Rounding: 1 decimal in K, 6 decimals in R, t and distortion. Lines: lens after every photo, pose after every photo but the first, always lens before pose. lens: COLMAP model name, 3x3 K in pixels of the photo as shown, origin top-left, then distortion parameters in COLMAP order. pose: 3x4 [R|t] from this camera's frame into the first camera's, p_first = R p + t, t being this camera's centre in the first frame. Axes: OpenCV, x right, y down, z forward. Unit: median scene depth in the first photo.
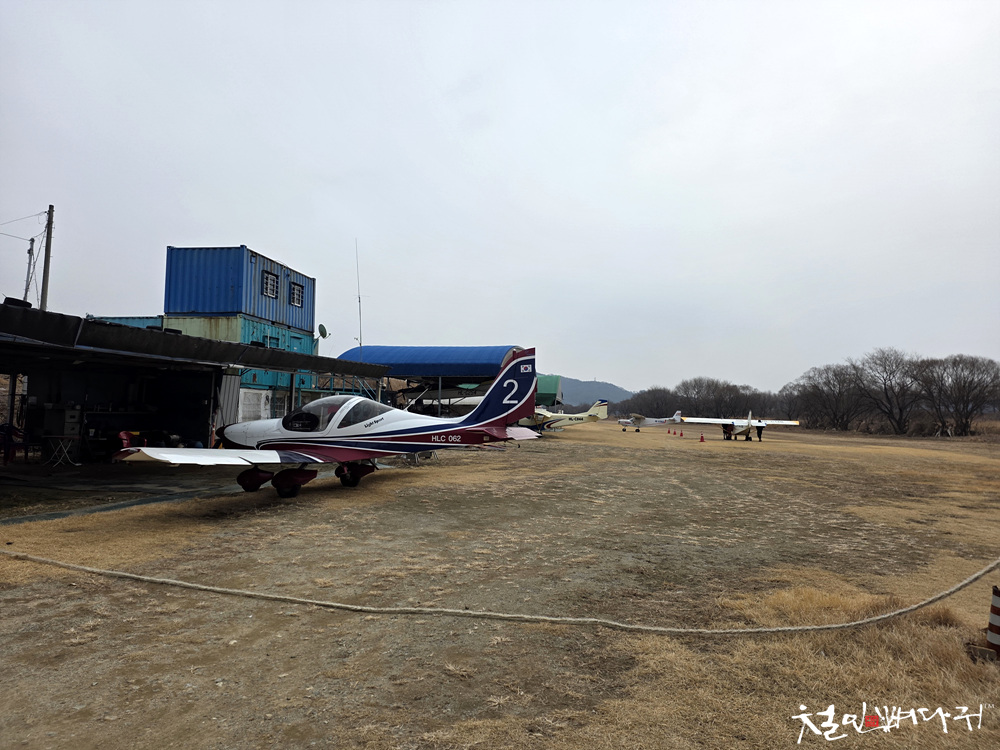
lens RADIAL K [[660.4, 0, 514.5], [0, 660.4, 376.3], [0, 0, 1]] dist [0.075983, -0.056287]
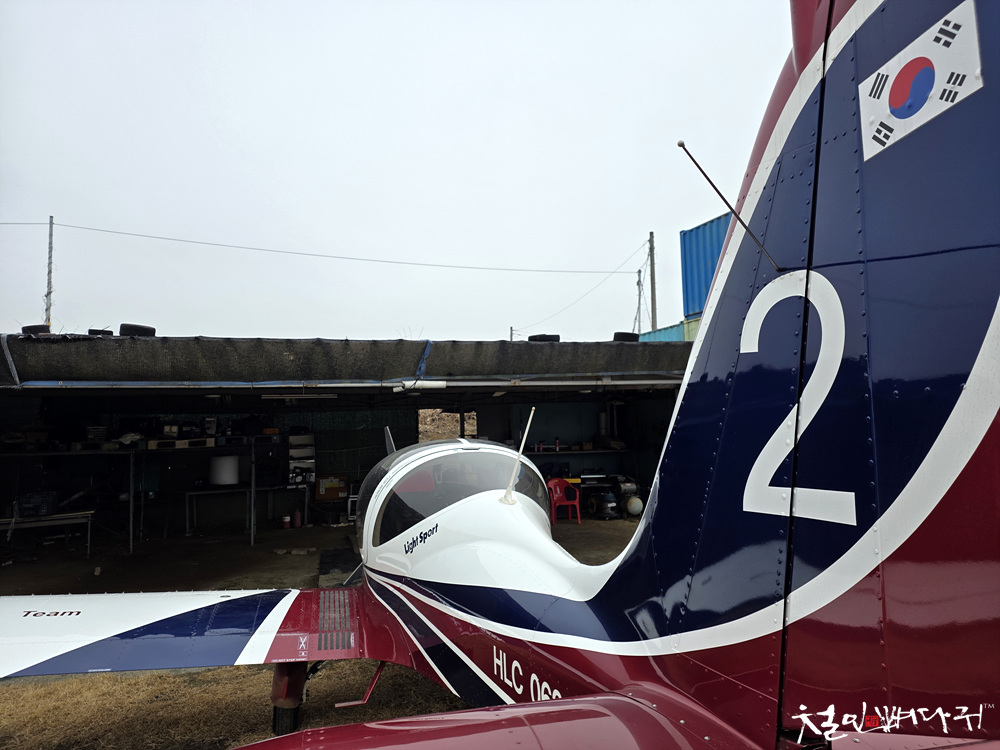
lens RADIAL K [[660.4, 0, 495.9], [0, 660.4, 380.0], [0, 0, 1]] dist [0.075983, -0.056287]
pose [[0.500229, -0.102472, -0.859808, 0.025923], [0.088908, 0.993803, -0.066716, 0.010608], [0.861317, -0.043070, 0.506240, 0.405894]]
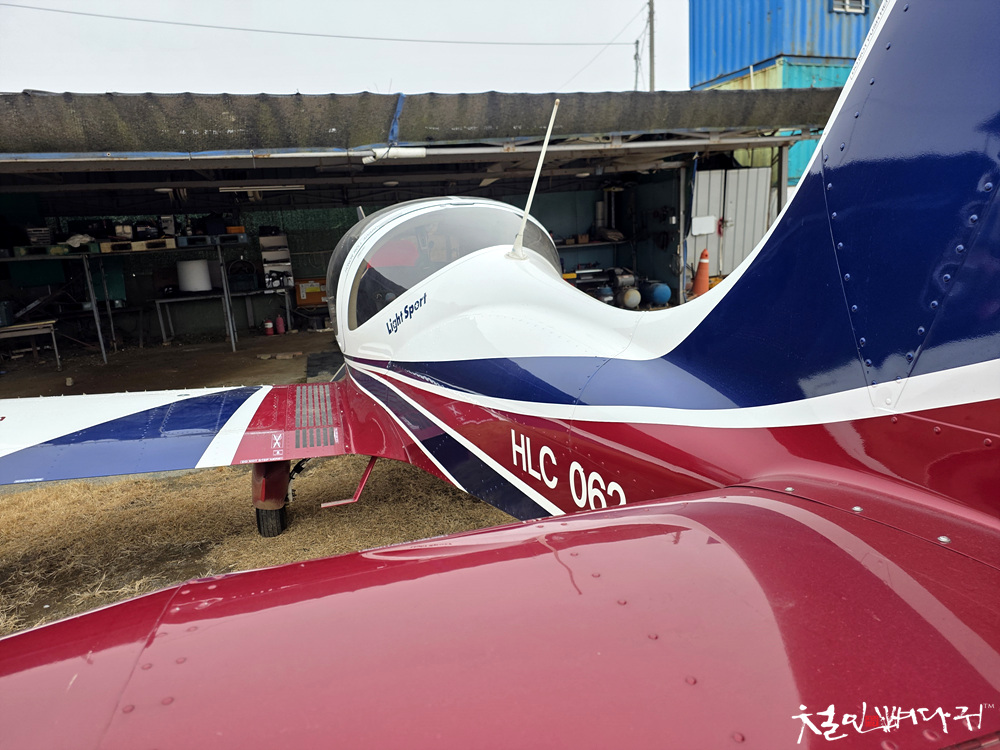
lens RADIAL K [[660.4, 0, 504.2], [0, 660.4, 373.5], [0, 0, 1]] dist [0.075983, -0.056287]
pose [[0.526609, 0.116450, -0.842094, -0.001065], [0.123655, 0.969545, 0.211403, 0.020759], [0.841066, -0.215456, 0.496171, 0.417676]]
